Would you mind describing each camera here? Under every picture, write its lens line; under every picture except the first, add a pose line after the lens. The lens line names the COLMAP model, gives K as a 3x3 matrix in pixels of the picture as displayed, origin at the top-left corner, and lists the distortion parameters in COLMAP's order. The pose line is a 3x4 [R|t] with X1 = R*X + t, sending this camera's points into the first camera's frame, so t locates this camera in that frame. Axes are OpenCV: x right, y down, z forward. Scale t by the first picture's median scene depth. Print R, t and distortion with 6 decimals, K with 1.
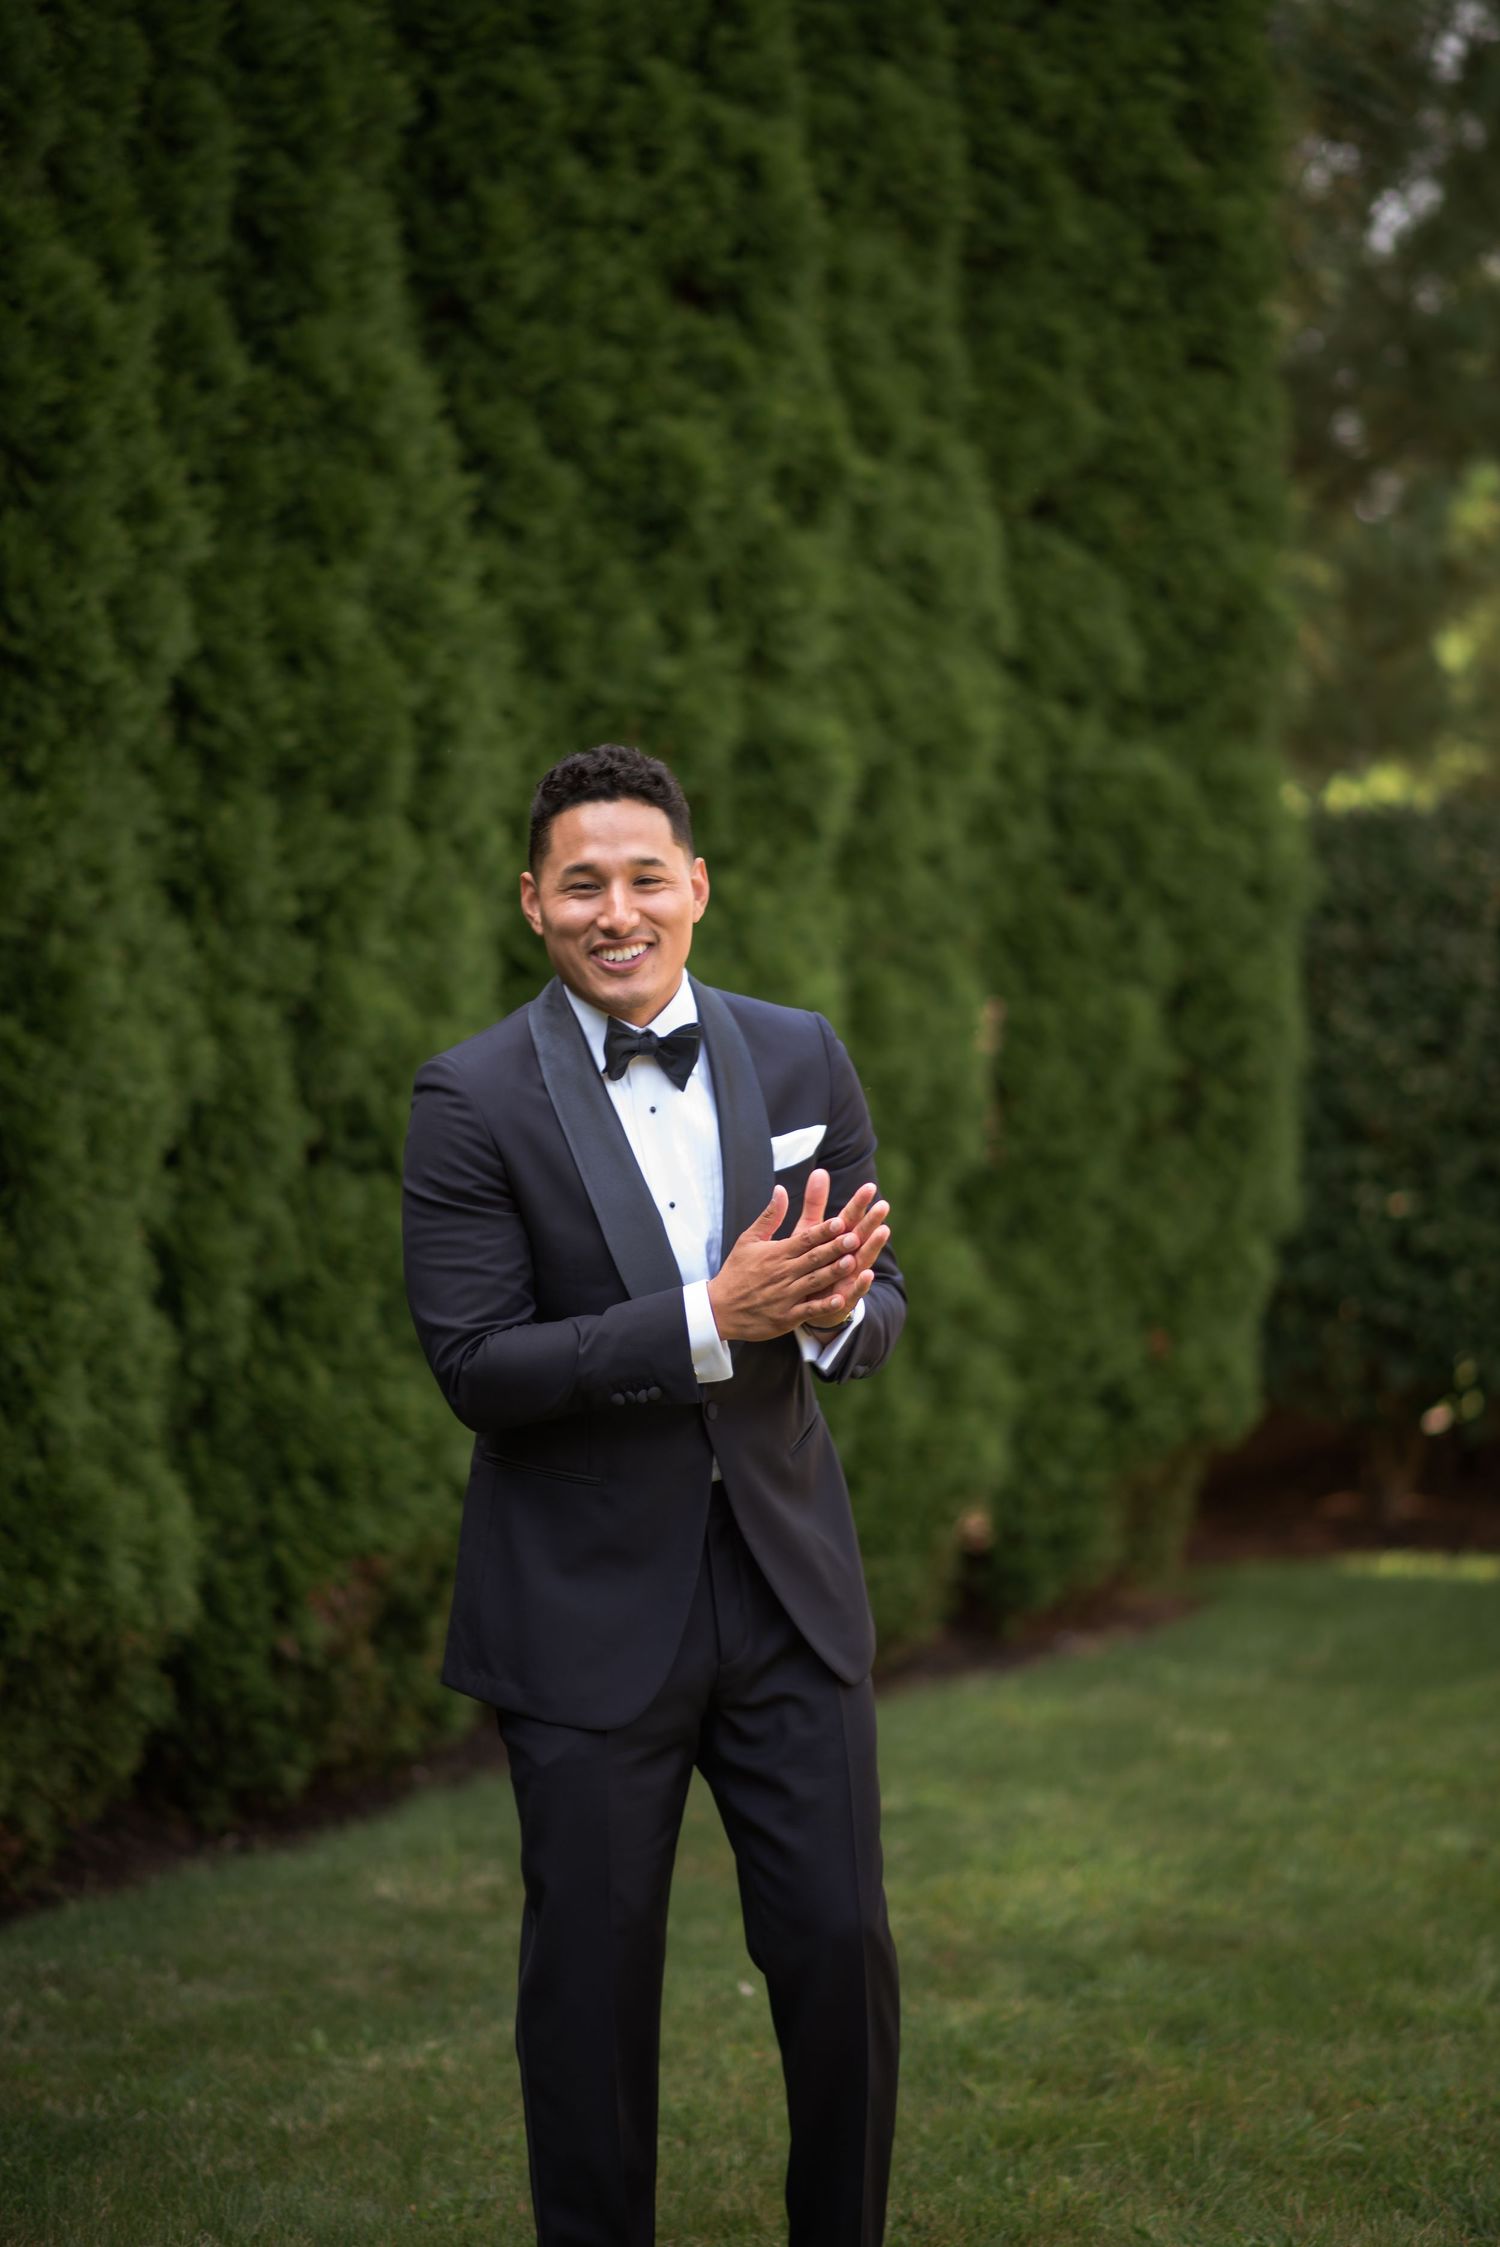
lens RADIAL K [[5464.4, 0, 756.7], [0, 5464.4, 1109.3], [0, 0, 1]] dist [0.115634, 0.000000]
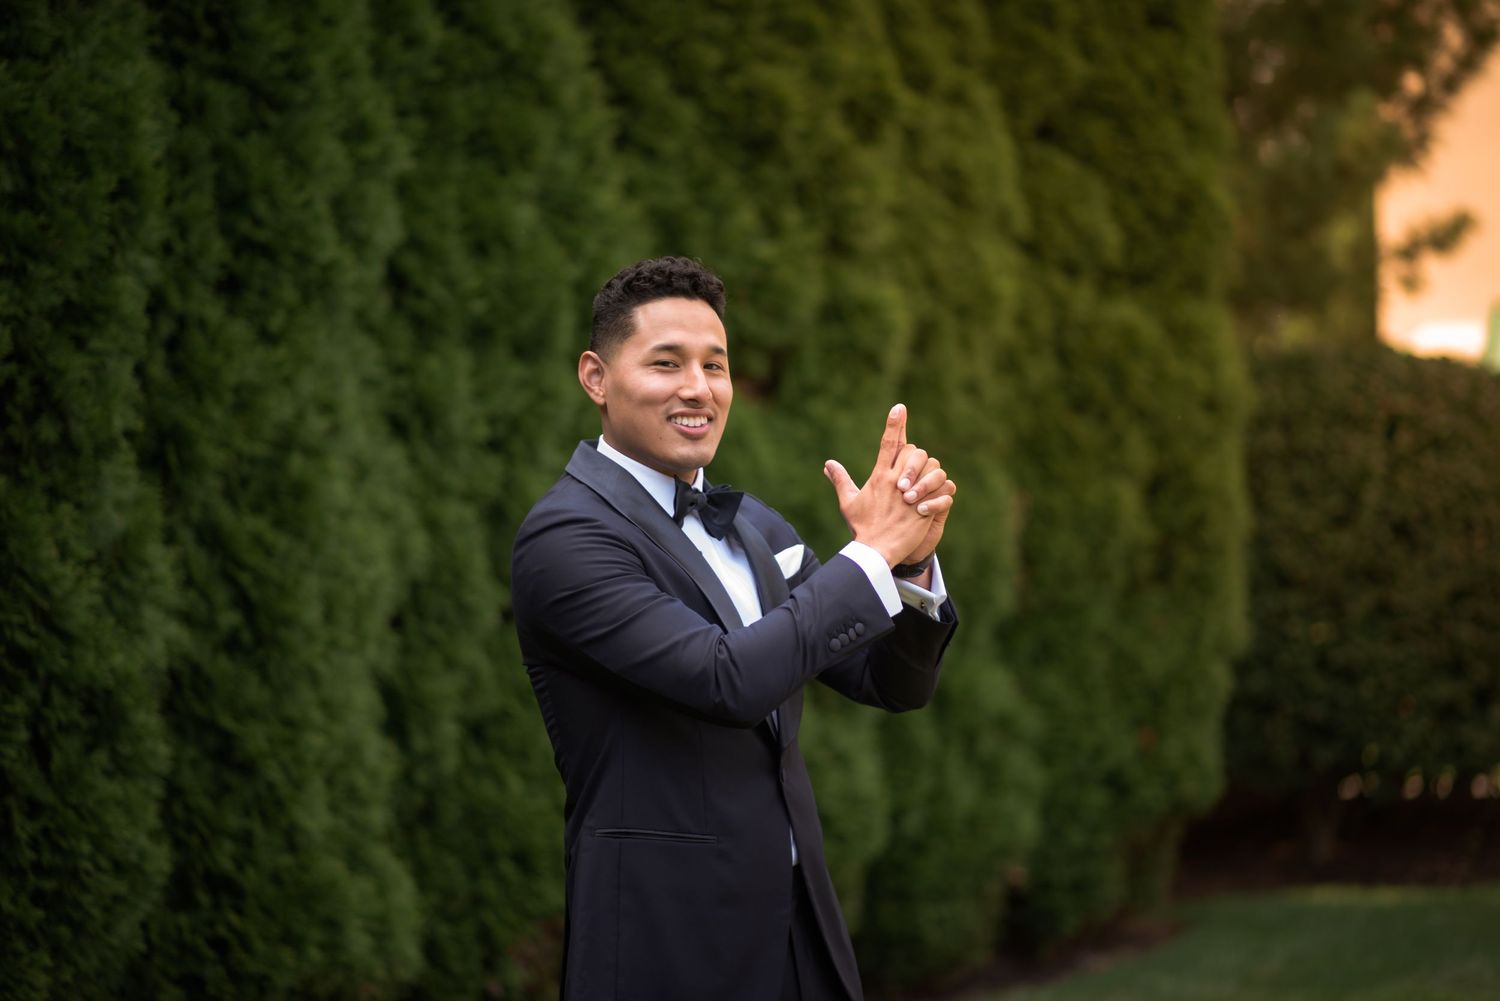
lens RADIAL K [[3647.8, 0, 744.6], [0, 3647.8, 515.8], [0, 0, 1]] dist [0.115634, 0.000000]
pose [[0.999005, -0.027591, -0.035051, 0.007984], [0.026938, 0.999457, -0.018971, 0.001954], [0.035556, 0.018008, 0.999205, 0.100143]]
